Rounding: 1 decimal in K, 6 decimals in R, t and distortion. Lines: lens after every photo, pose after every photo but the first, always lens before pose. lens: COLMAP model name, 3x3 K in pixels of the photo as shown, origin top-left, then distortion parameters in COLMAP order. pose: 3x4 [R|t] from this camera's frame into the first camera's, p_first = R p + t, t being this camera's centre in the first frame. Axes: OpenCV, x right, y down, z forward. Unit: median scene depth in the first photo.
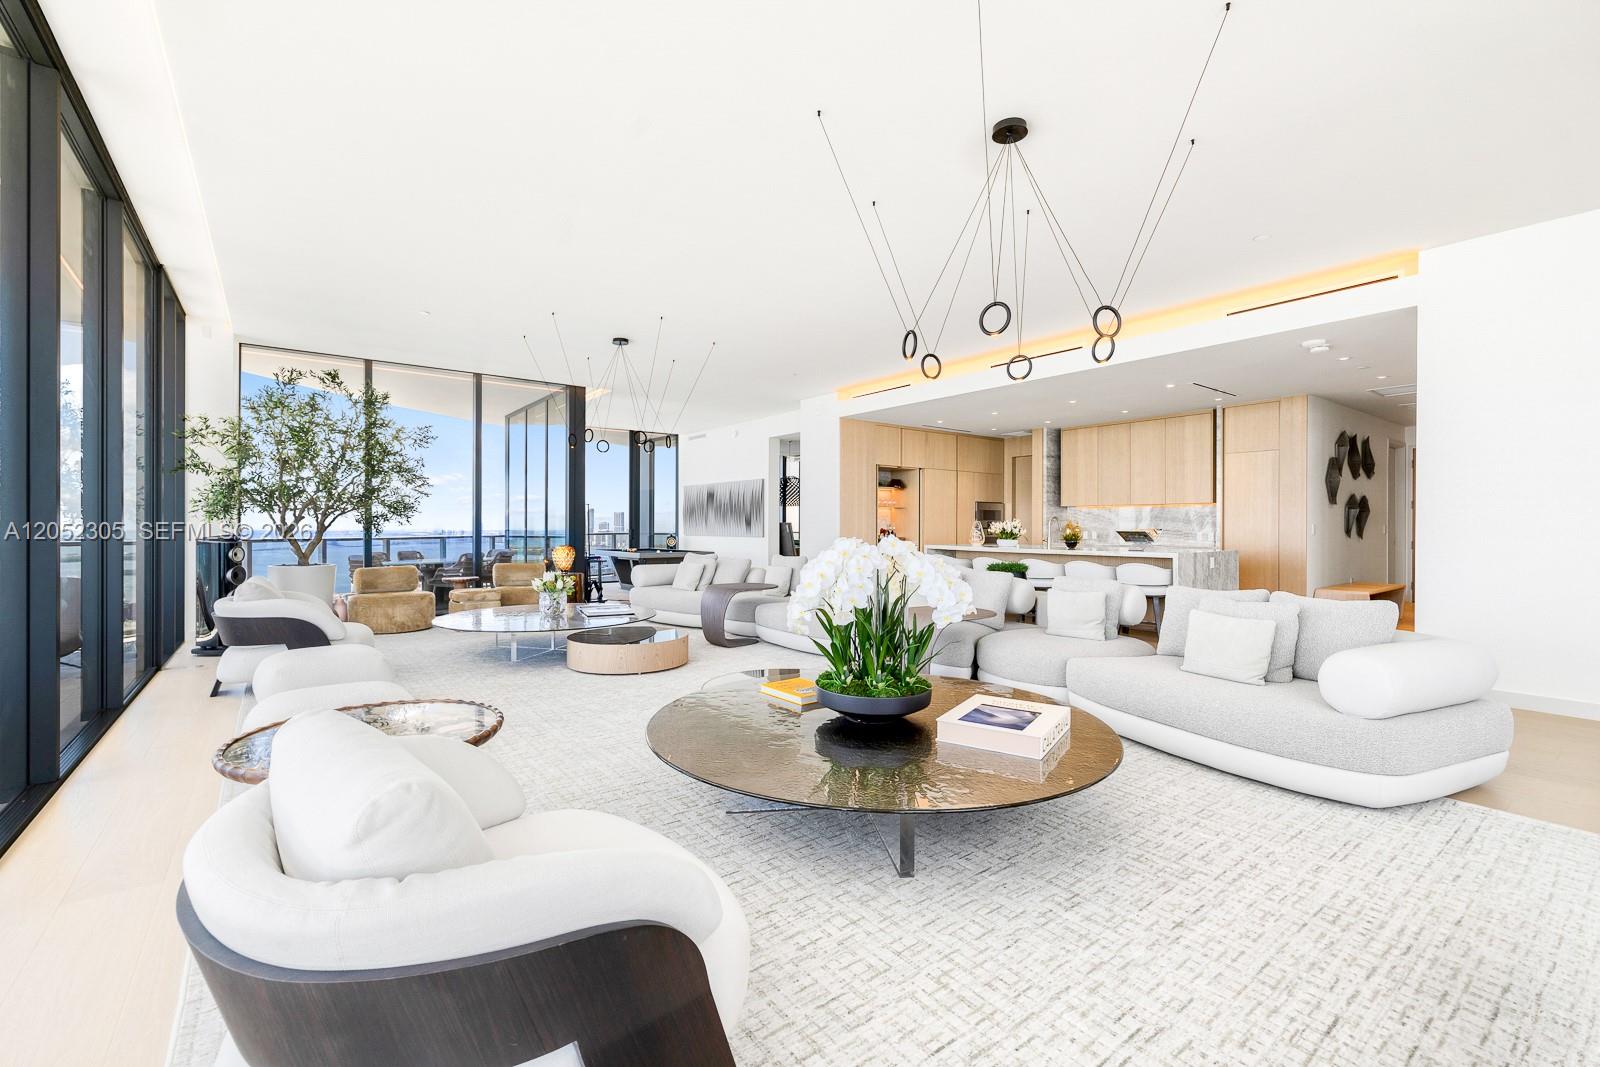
lens RADIAL K [[690.1, 0, 798.5], [0, 690.1, 531.1], [0, 0, 1]] dist [0.003682, 0.001041]
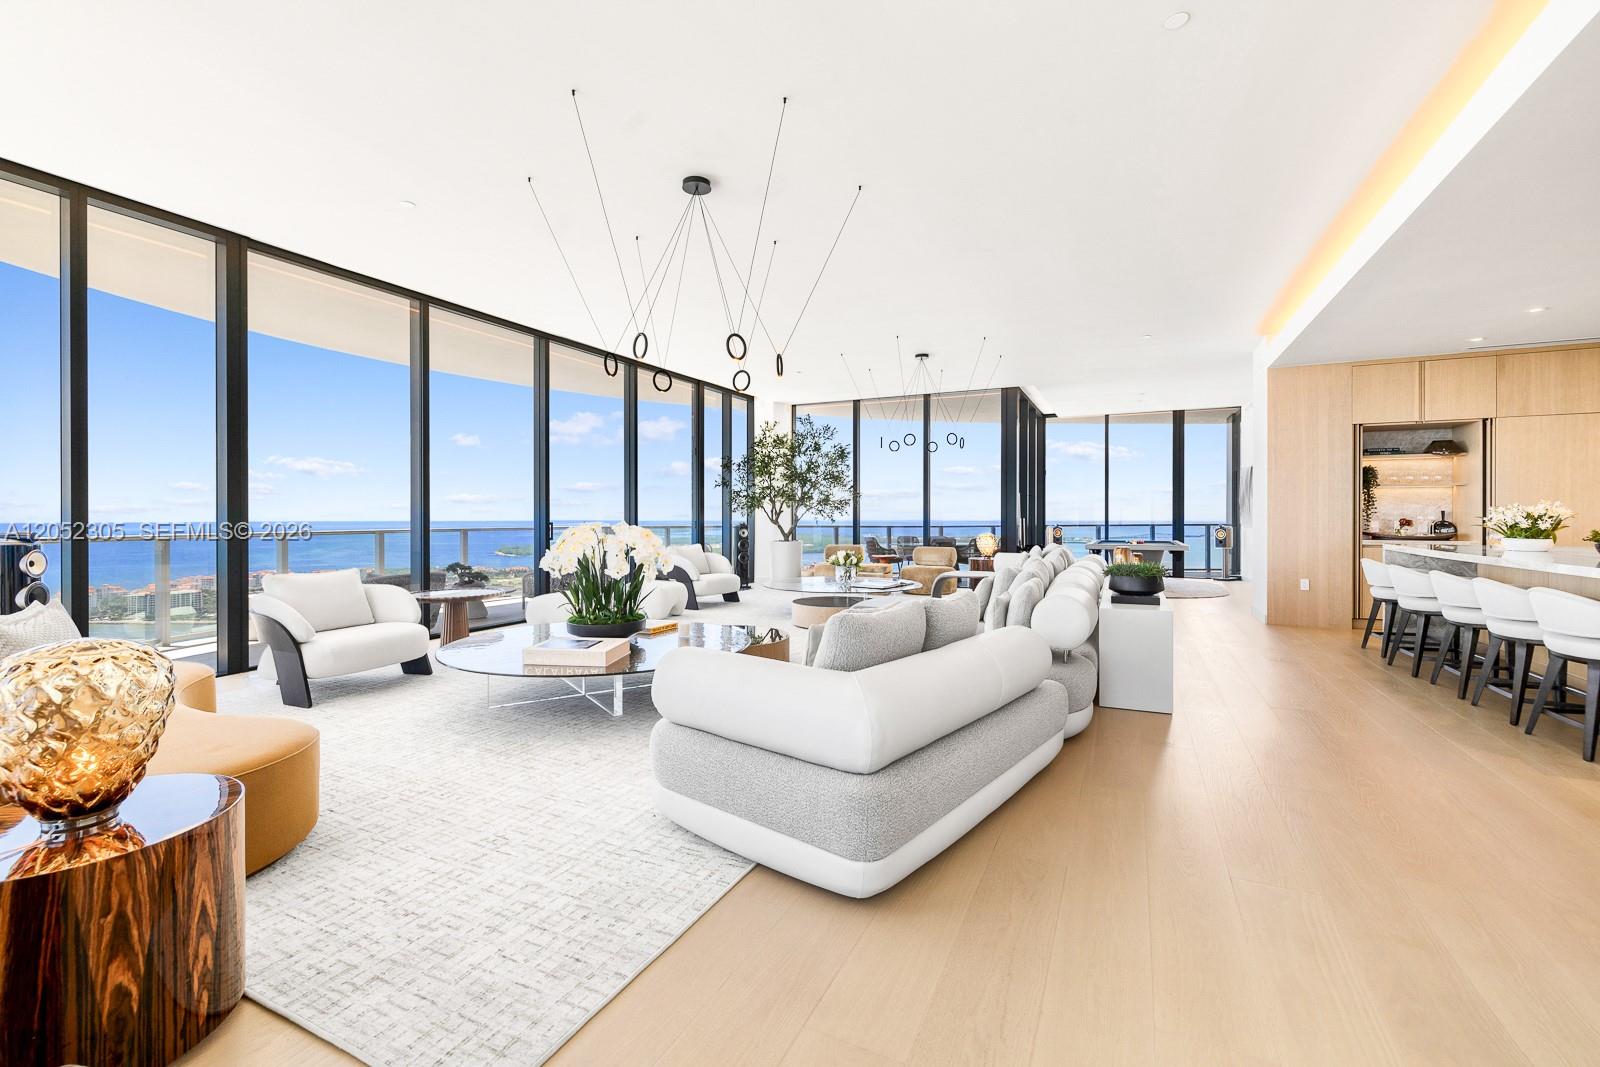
lens RADIAL K [[690.1, 0, 801.6], [0, 690.1, 532.1], [0, 0, 1]] dist [0.003682, 0.001041]
pose [[0.446484, 0.018253, -0.894606, 0.726496], [-0.003381, 0.999819, 0.018712, -0.001809], [0.894785, -0.005330, 0.446465, 0.309458]]
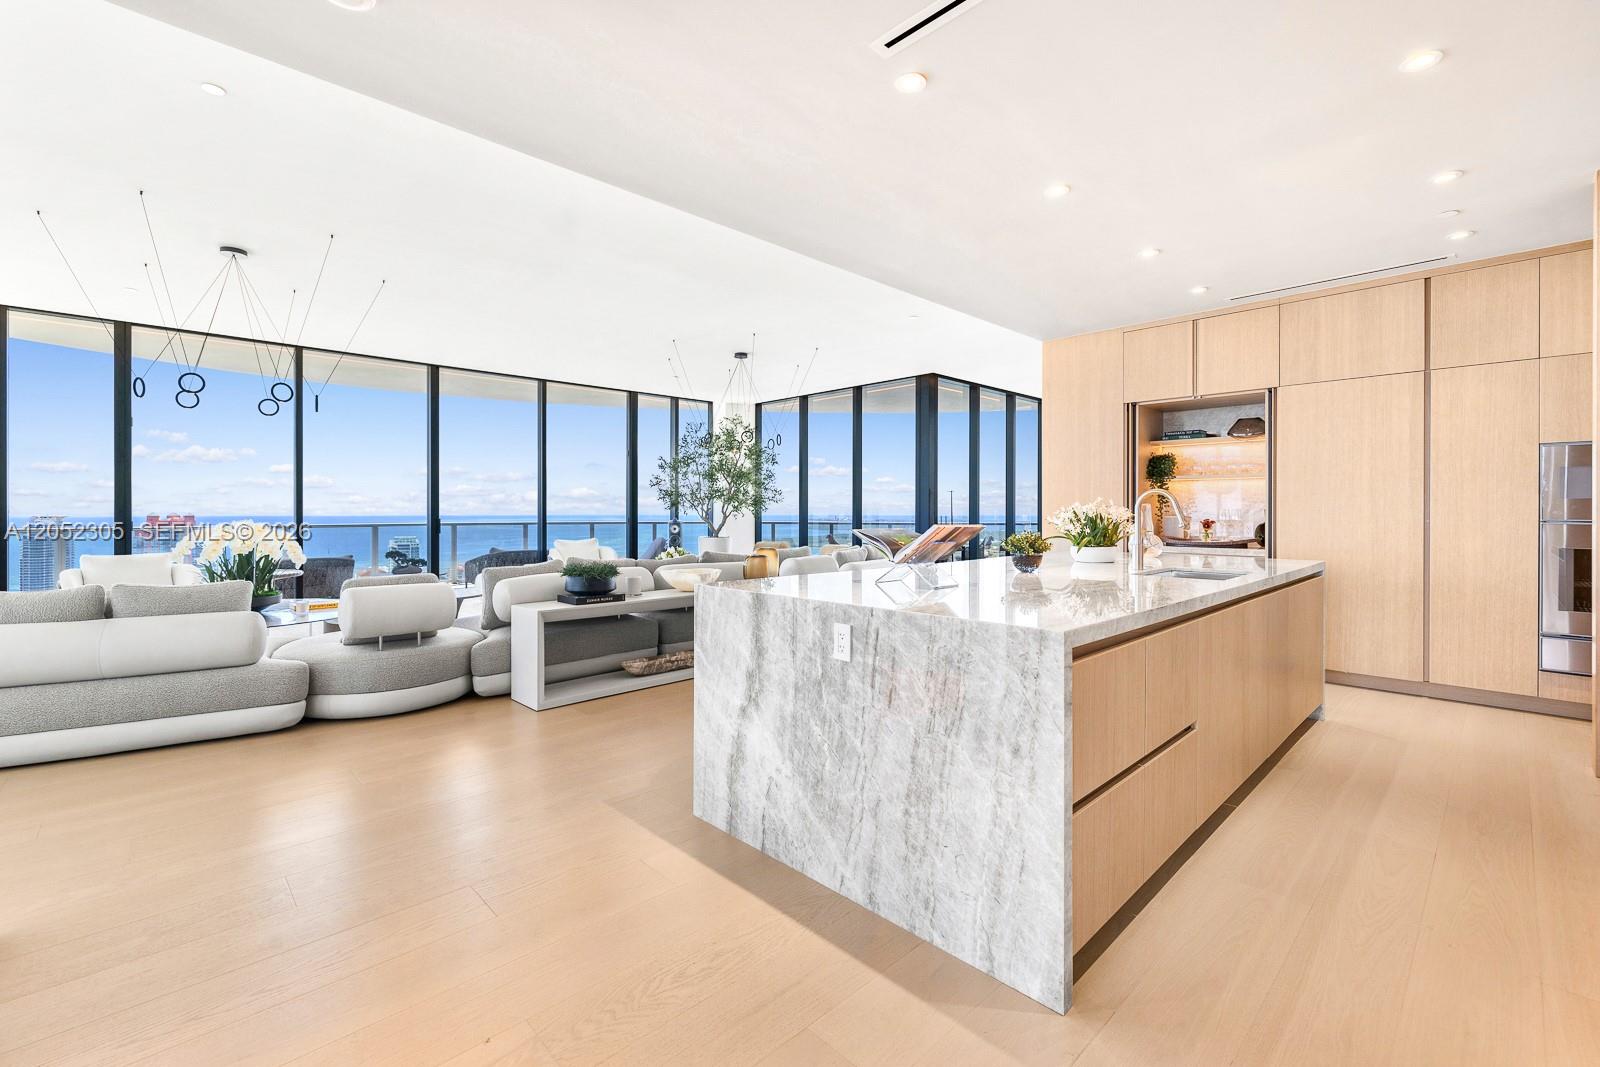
lens RADIAL K [[690.1, 0, 802.3], [0, 690.1, 517.3], [0, 0, 1]] dist [0.003682, 0.001041]
pose [[0.104248, 0.008893, -0.994512, 0.963209], [-0.004593, 0.999954, 0.008460, -0.012353], [0.994541, 0.003686, 0.104284, 1.019029]]
